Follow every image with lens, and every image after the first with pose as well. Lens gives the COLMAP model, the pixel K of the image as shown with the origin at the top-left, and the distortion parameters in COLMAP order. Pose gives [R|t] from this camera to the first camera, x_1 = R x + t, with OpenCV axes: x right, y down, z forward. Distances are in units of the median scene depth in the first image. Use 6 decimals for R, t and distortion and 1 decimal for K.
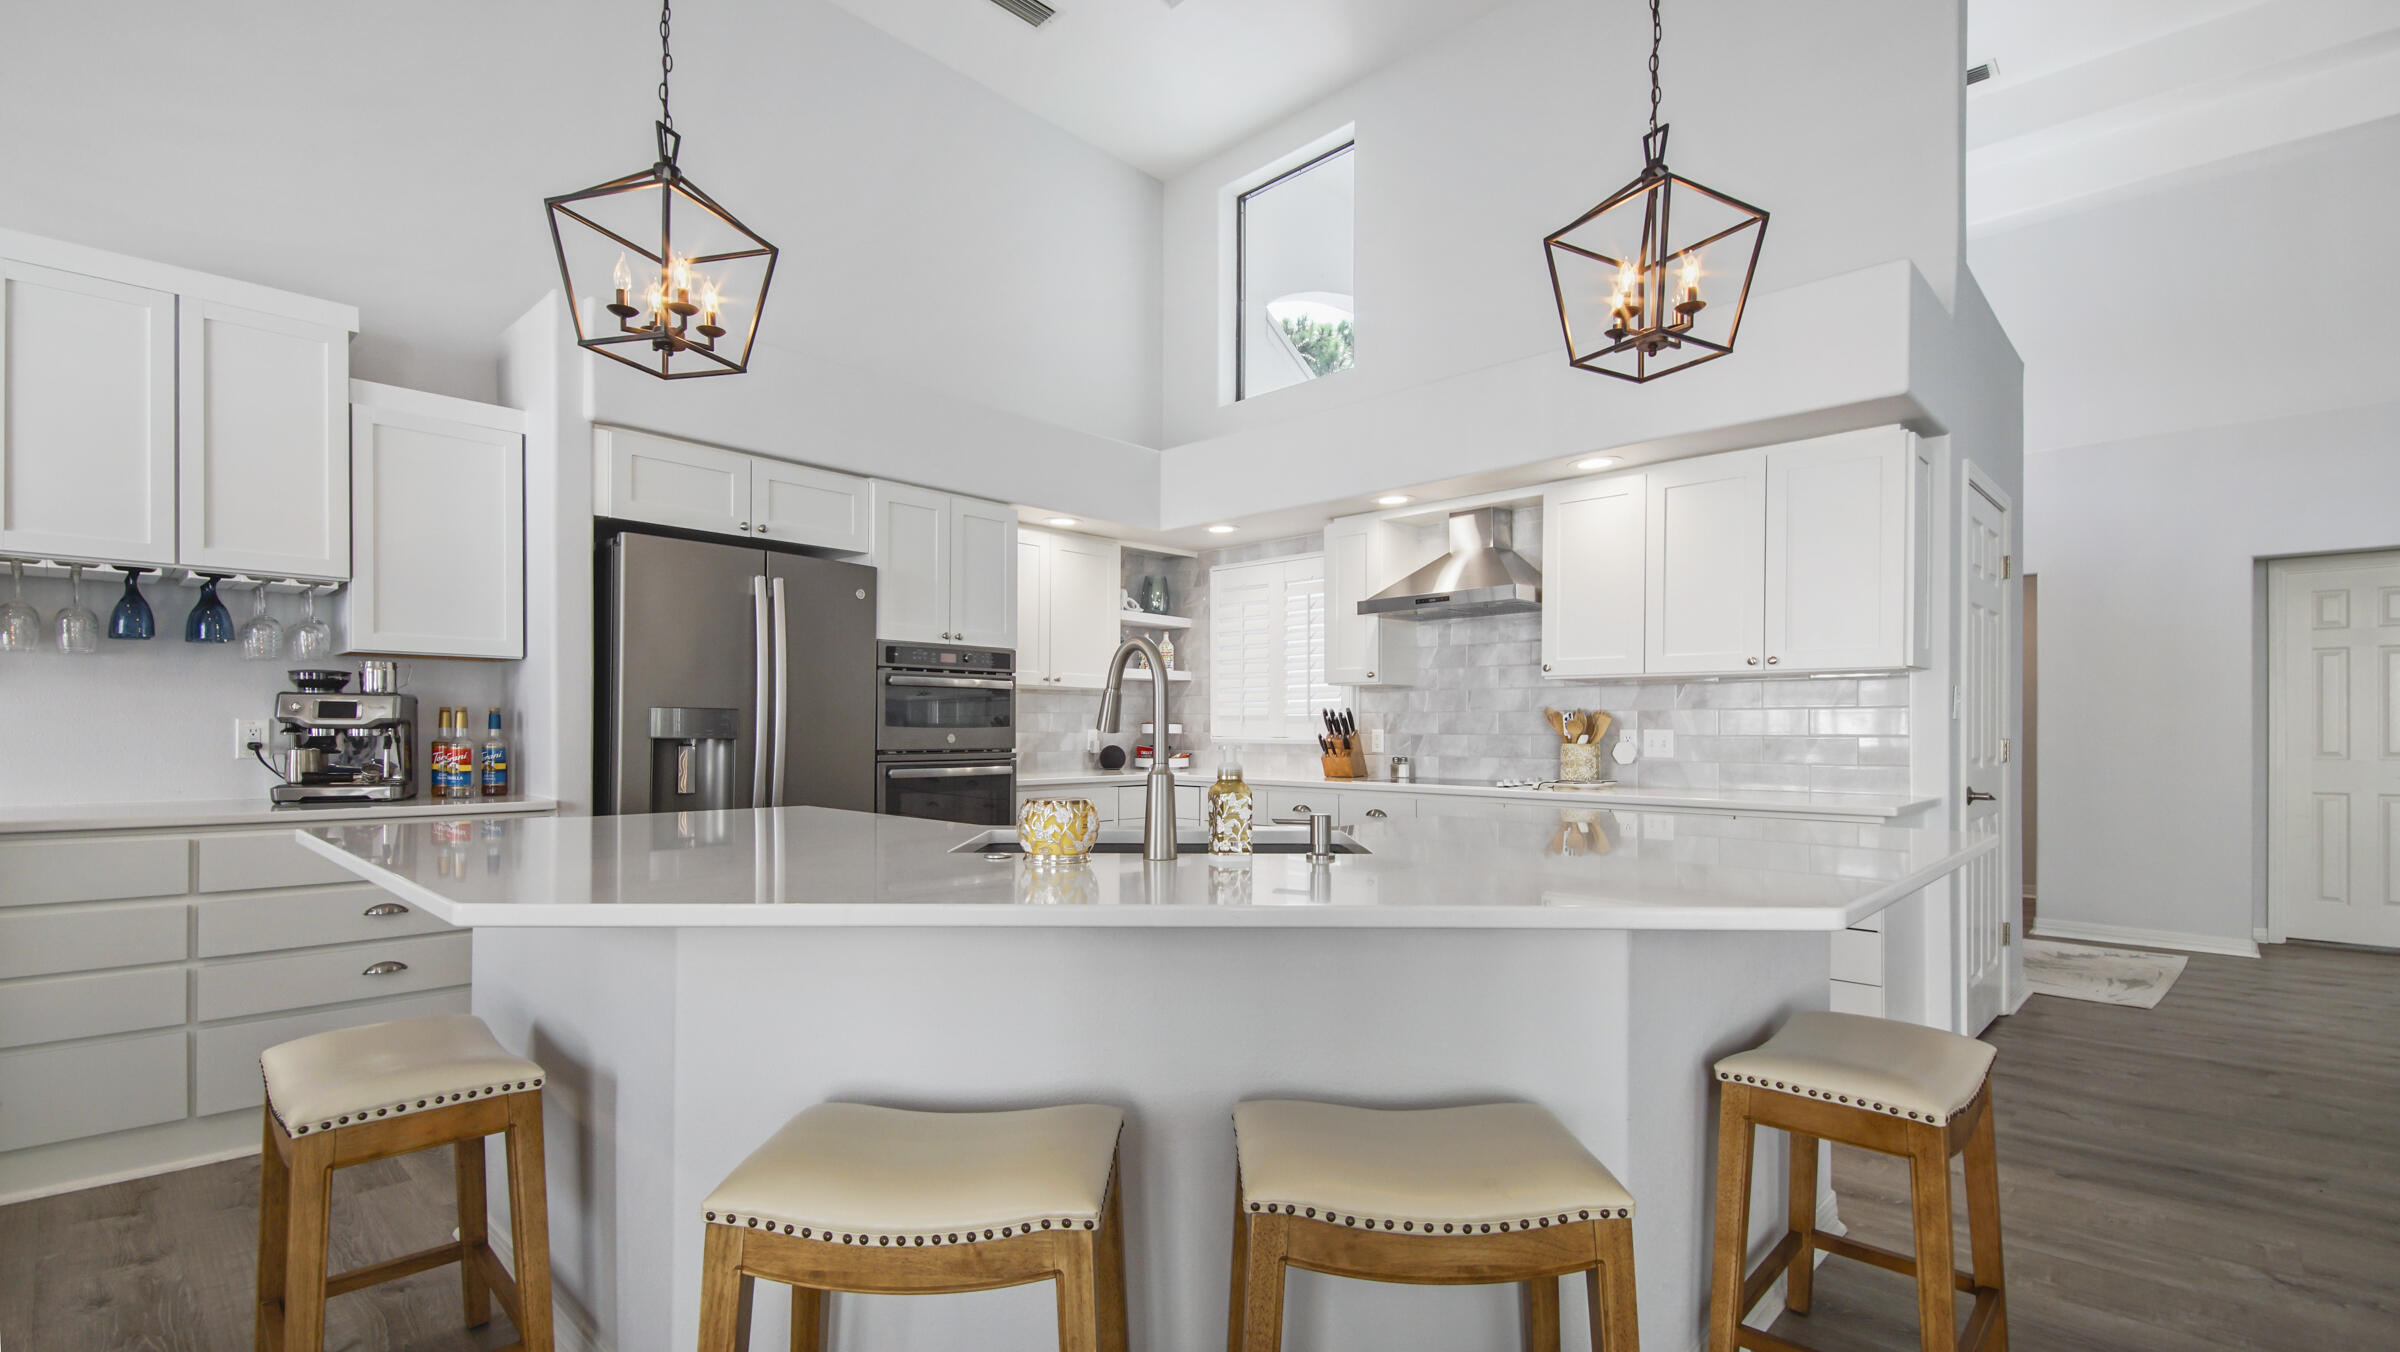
lens RADIAL K [[1046.6, 0, 1195.0], [0, 1046.6, 678.7], [0, 0, 1]] dist [0.032541, -0.021536]
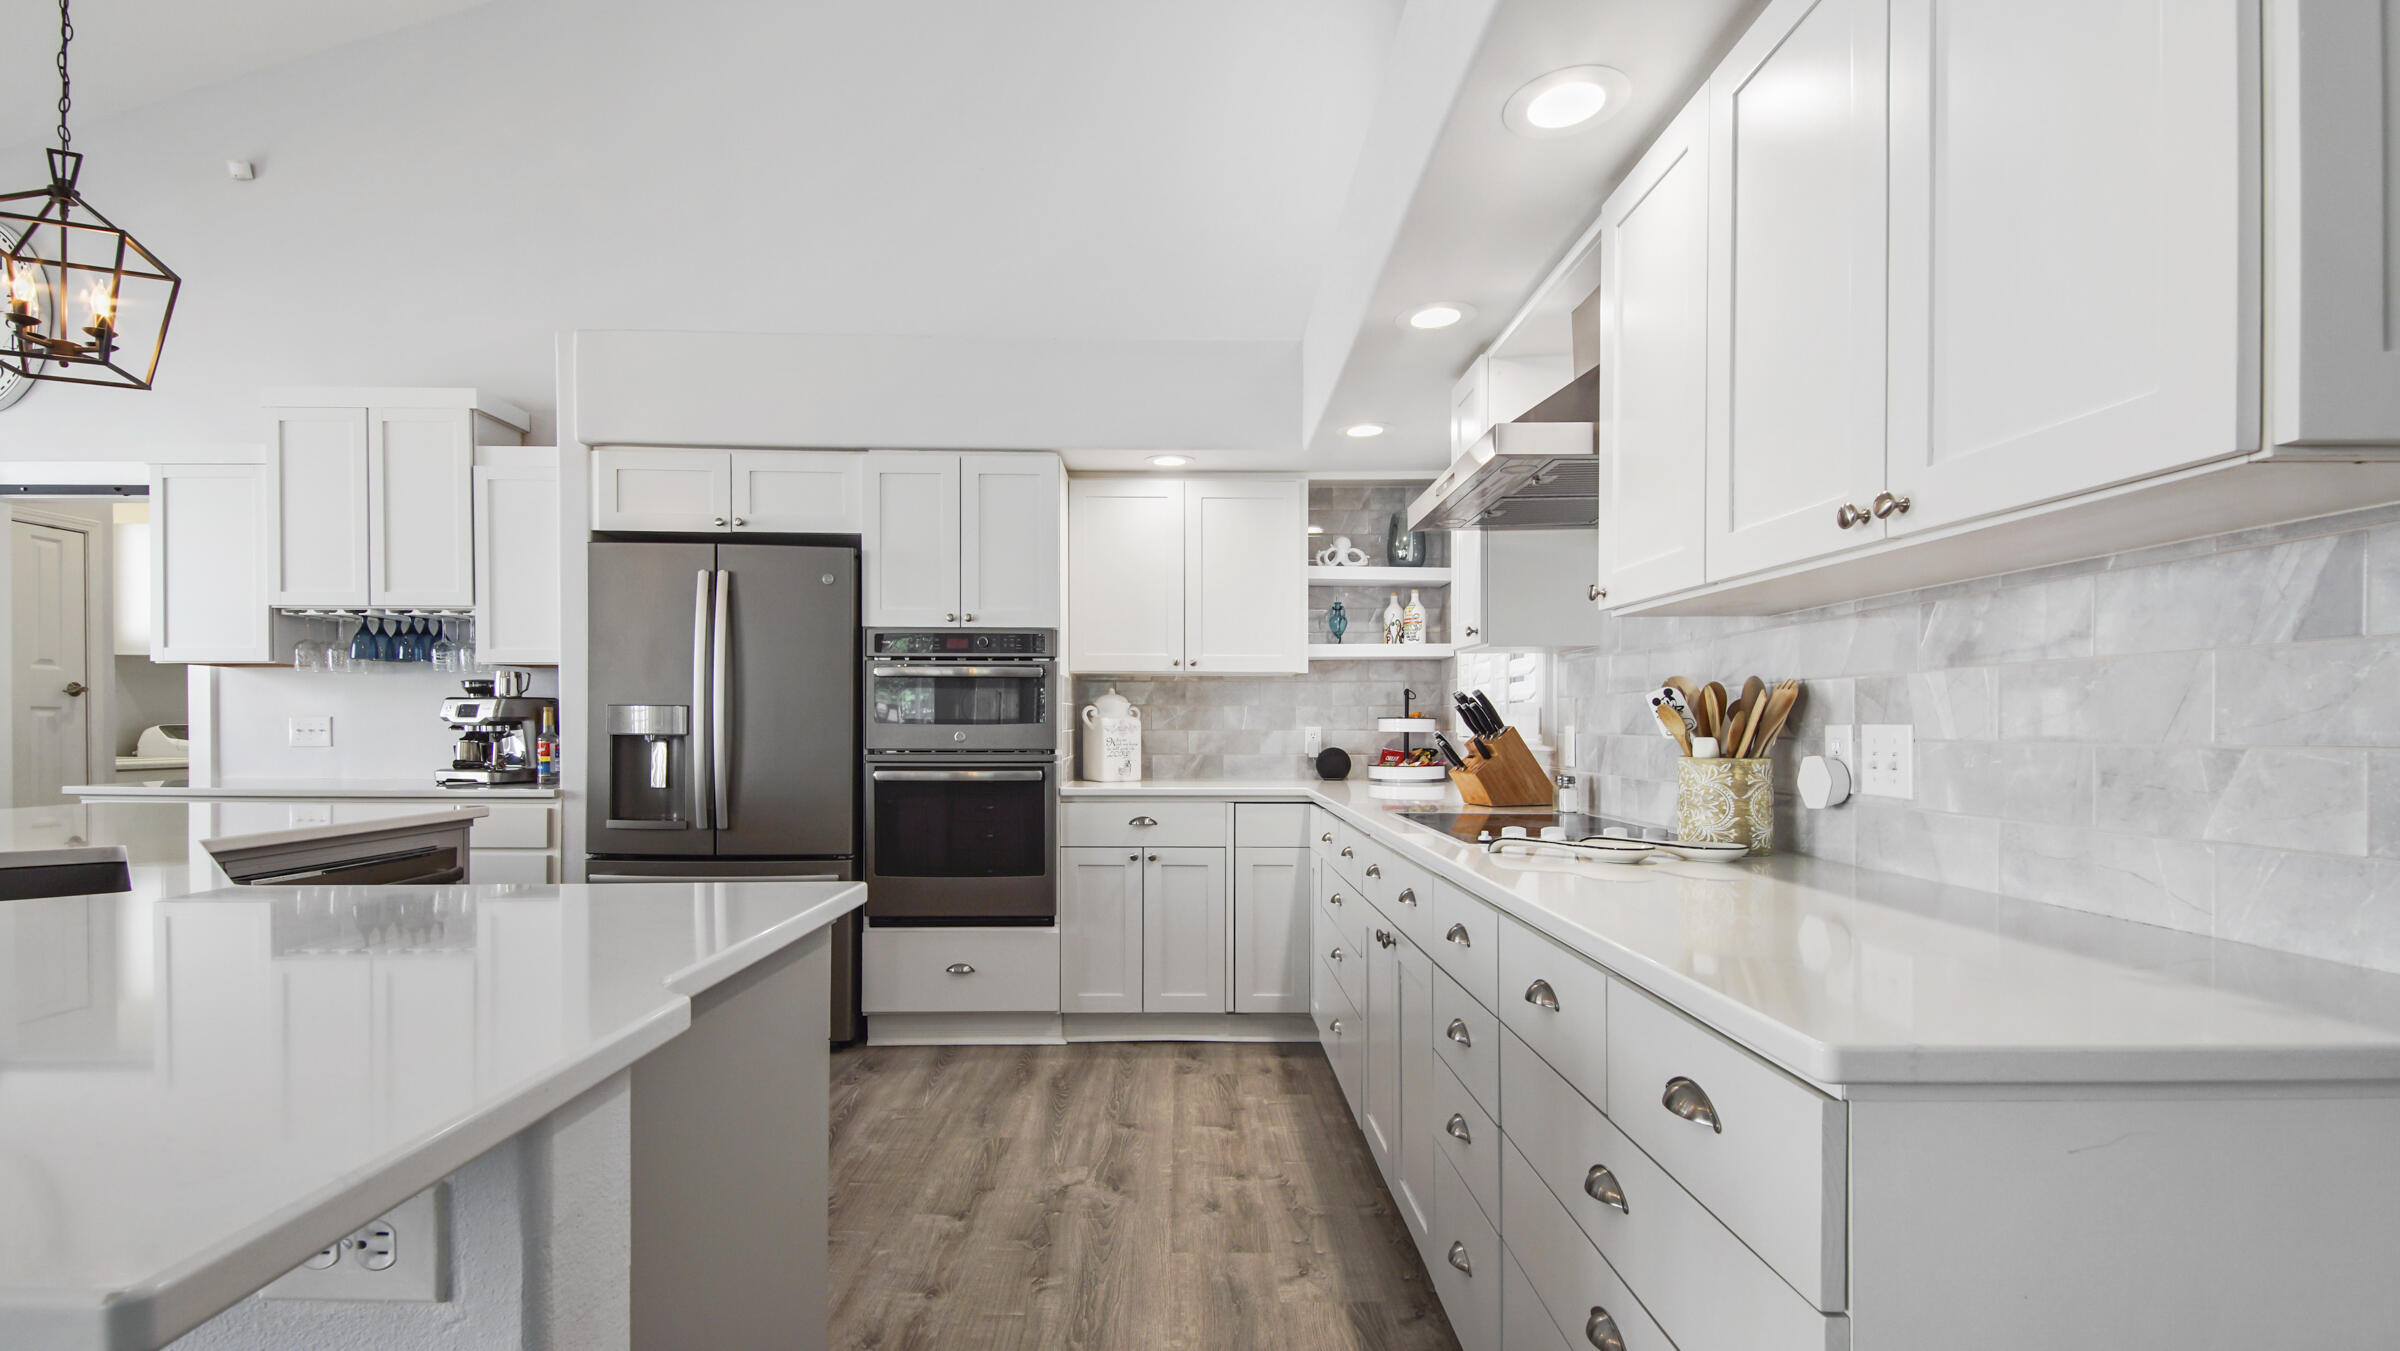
lens RADIAL K [[1068.2, 0, 1196.7], [0, 1068.2, 686.5], [0, 0, 1]] dist [0.036189, -0.019182]
pose [[0.705526, -0.026945, -0.708172, 0.546995], [0.034226, 0.999406, -0.003928, 0.027022], [0.707858, -0.021466, 0.706029, 0.540627]]
